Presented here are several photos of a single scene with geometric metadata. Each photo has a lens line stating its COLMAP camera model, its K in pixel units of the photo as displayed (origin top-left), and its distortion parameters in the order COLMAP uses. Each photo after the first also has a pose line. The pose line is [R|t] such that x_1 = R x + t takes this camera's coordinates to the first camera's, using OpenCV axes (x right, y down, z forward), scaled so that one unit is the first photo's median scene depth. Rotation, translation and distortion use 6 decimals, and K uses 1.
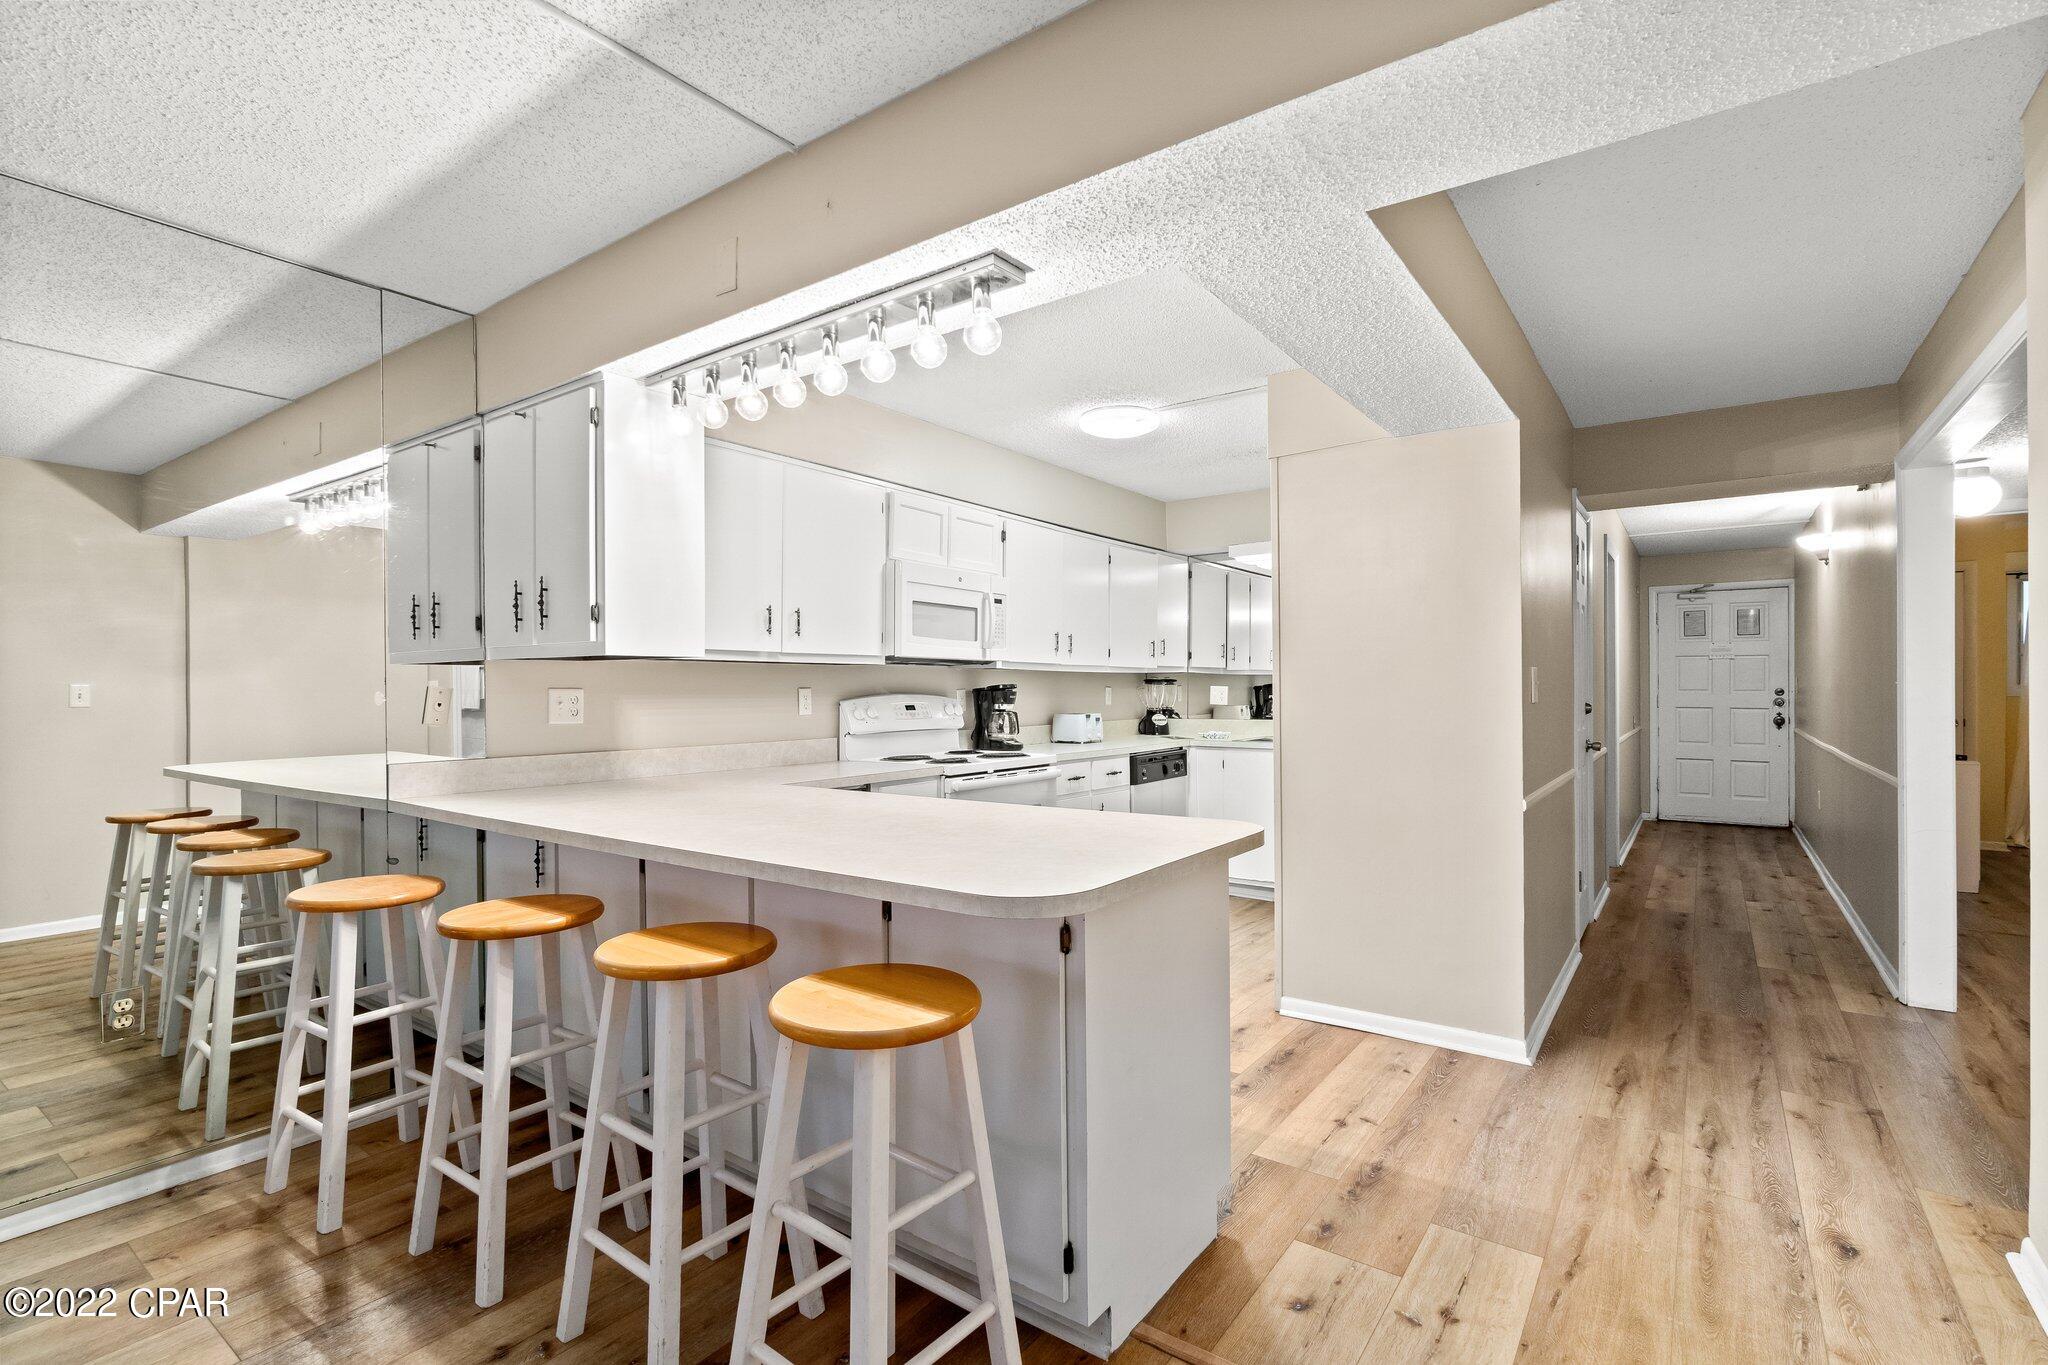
lens RADIAL K [[950.2, 0, 1027.9], [0, 950.2, 681.4], [0, 0, 1]] dist [0.002013, 0.000619]
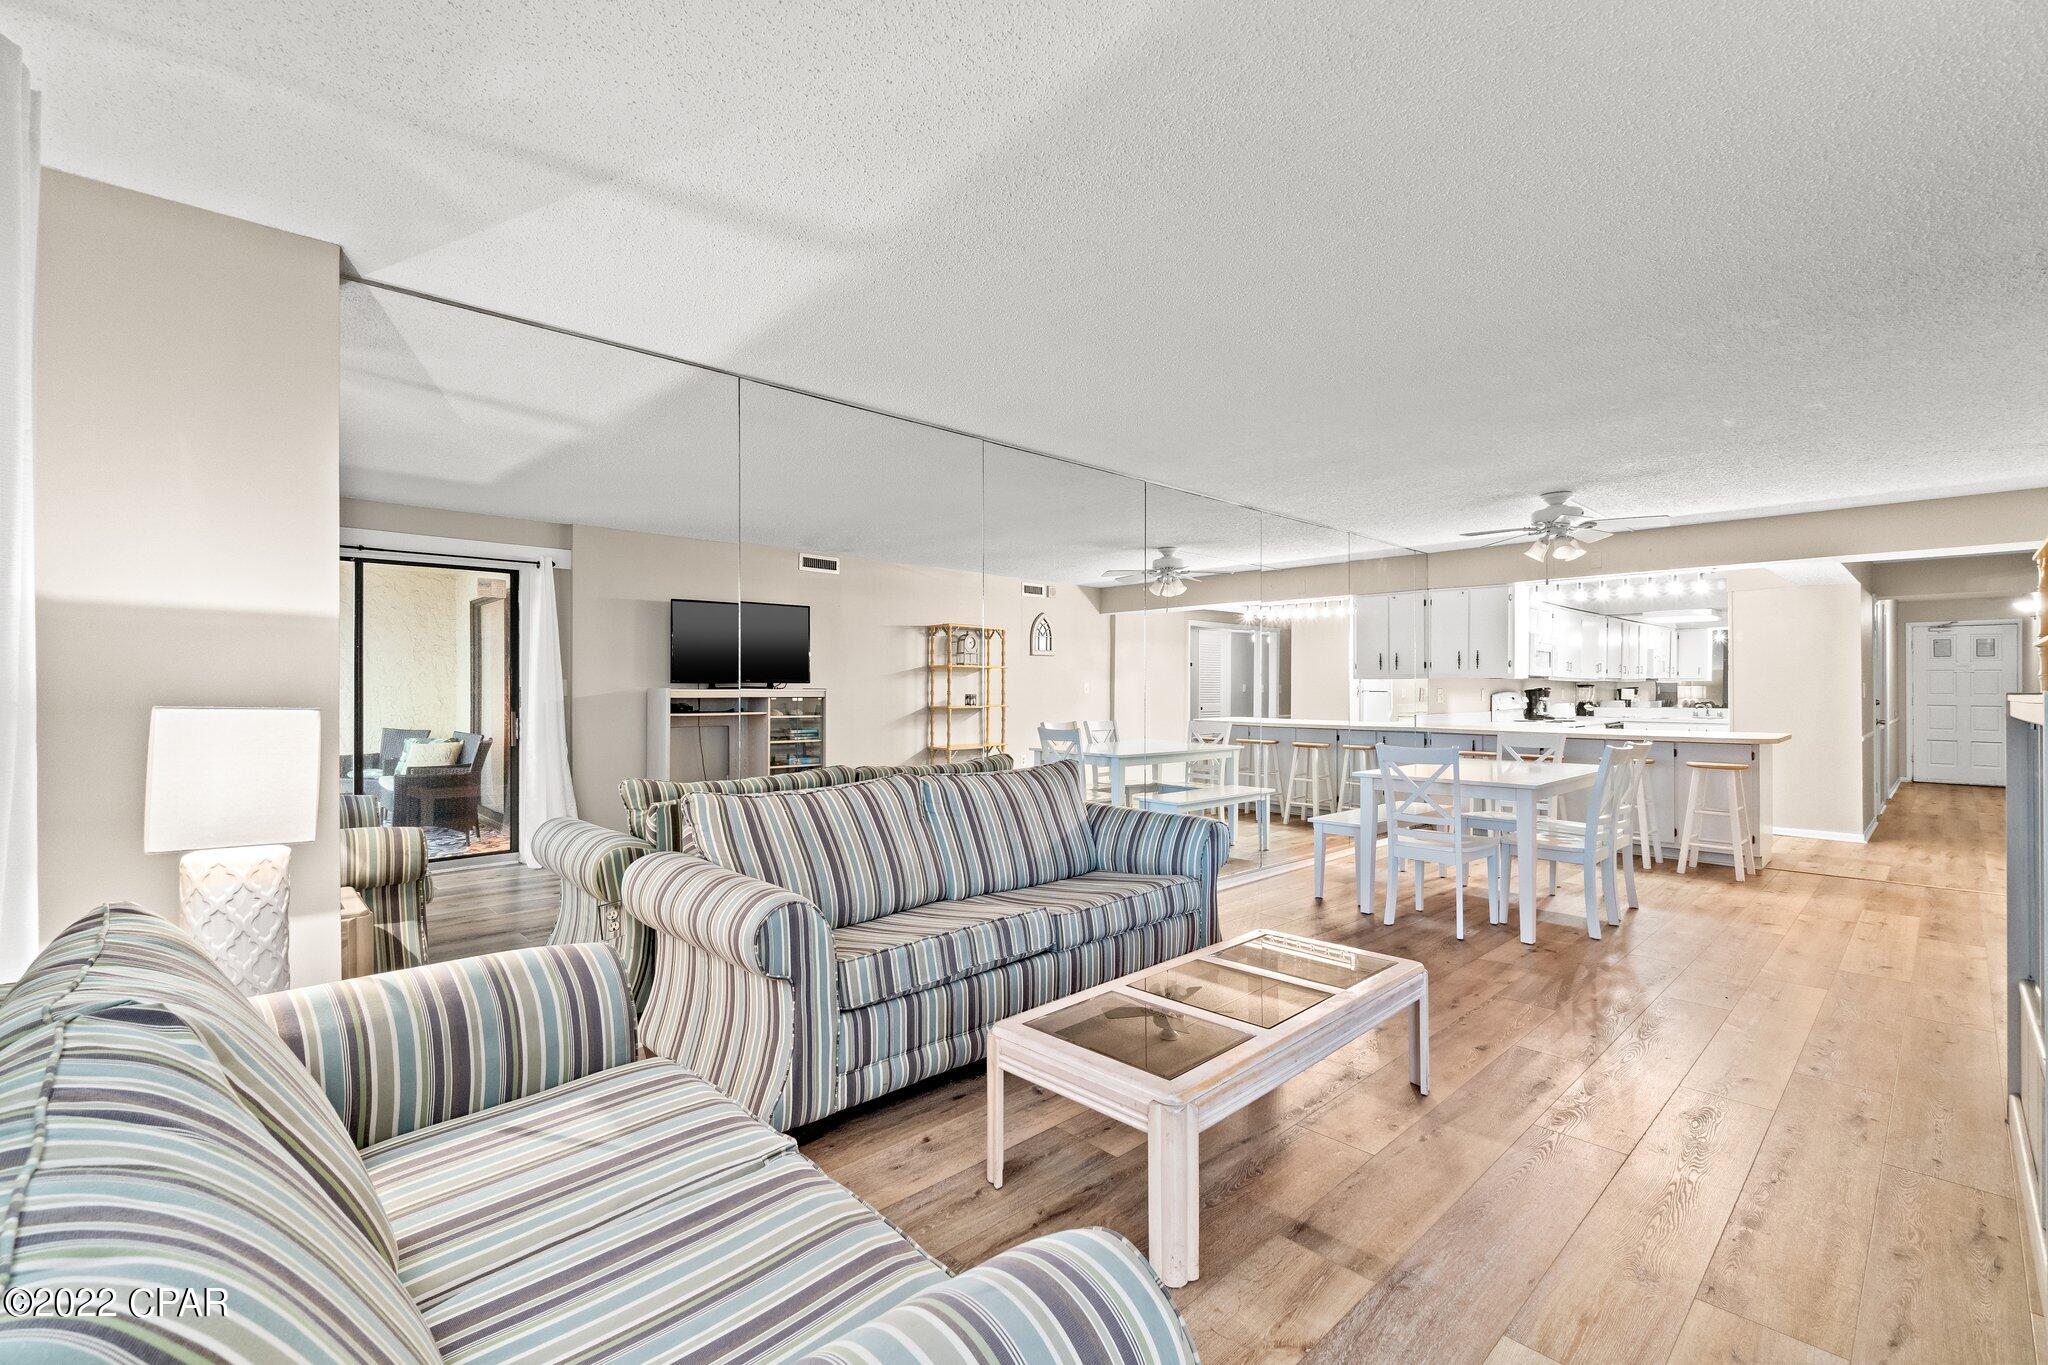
lens RADIAL K [[893.0, 0, 1020.3], [0, 893.0, 678.8], [0, 0, 1]] dist [-0.003386, 0.001817]
pose [[0.982355, 0.003603, -0.186991, -0.585967], [-0.004211, 0.999987, -0.002854, -0.004341], [0.186978, 0.003591, 0.982357, -0.823673]]
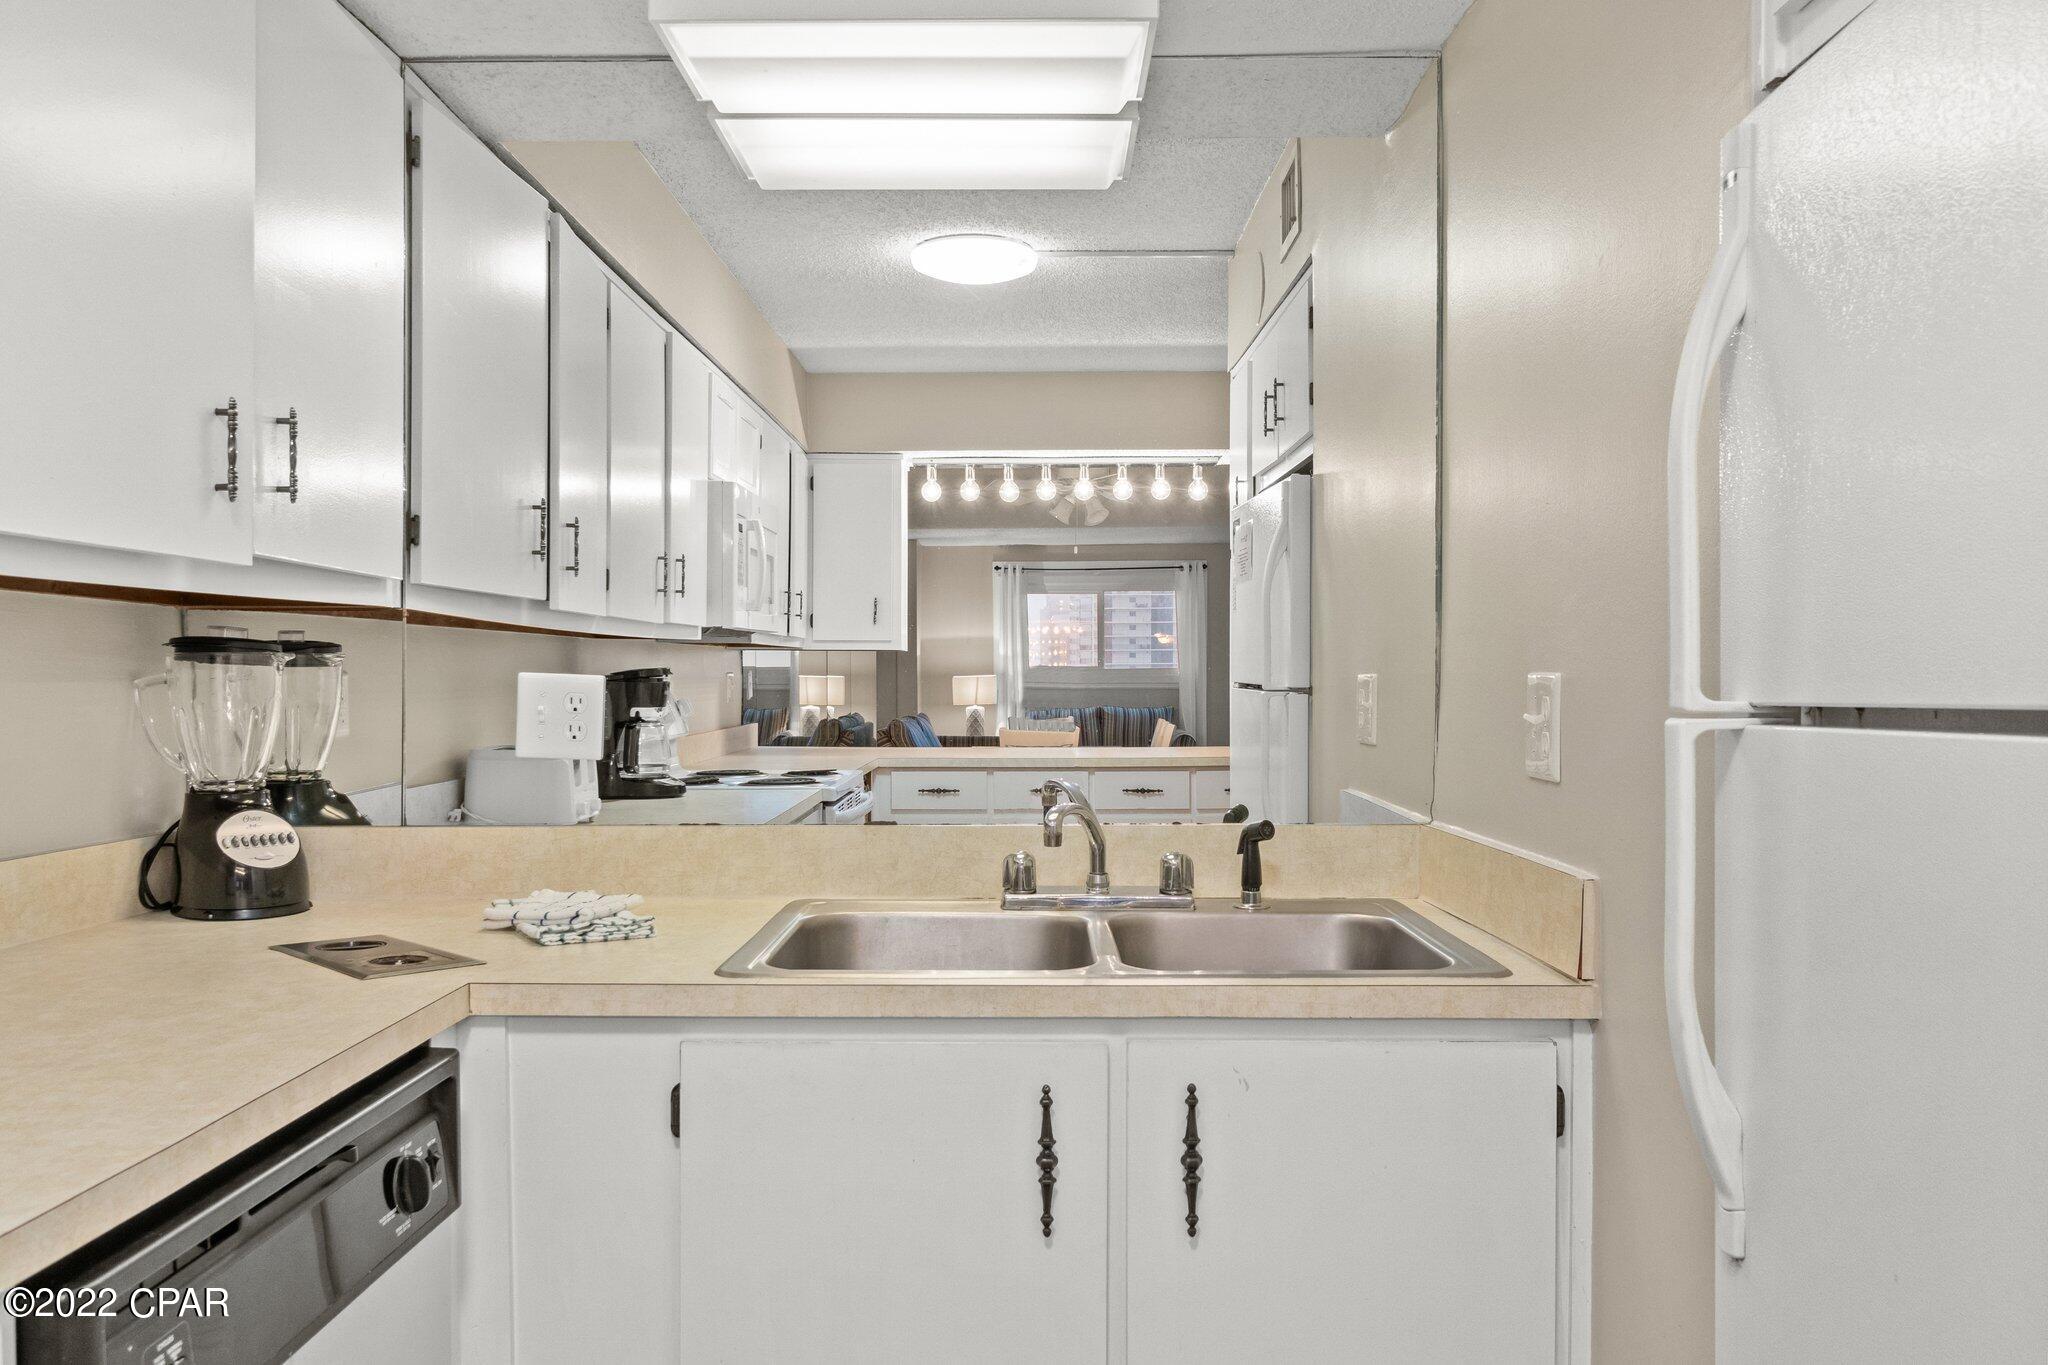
lens RADIAL K [[1565.7, 0, 1019.7], [0, 1565.7, 682.5], [0, 0, 1]] dist [-0.015520, -0.004327]
pose [[0.817546, 0.000142, 0.575864, 0.080422], [0.000170, 1.000000, -0.000488, 0.007585], [-0.575864, 0.000497, 0.817545, 0.636158]]
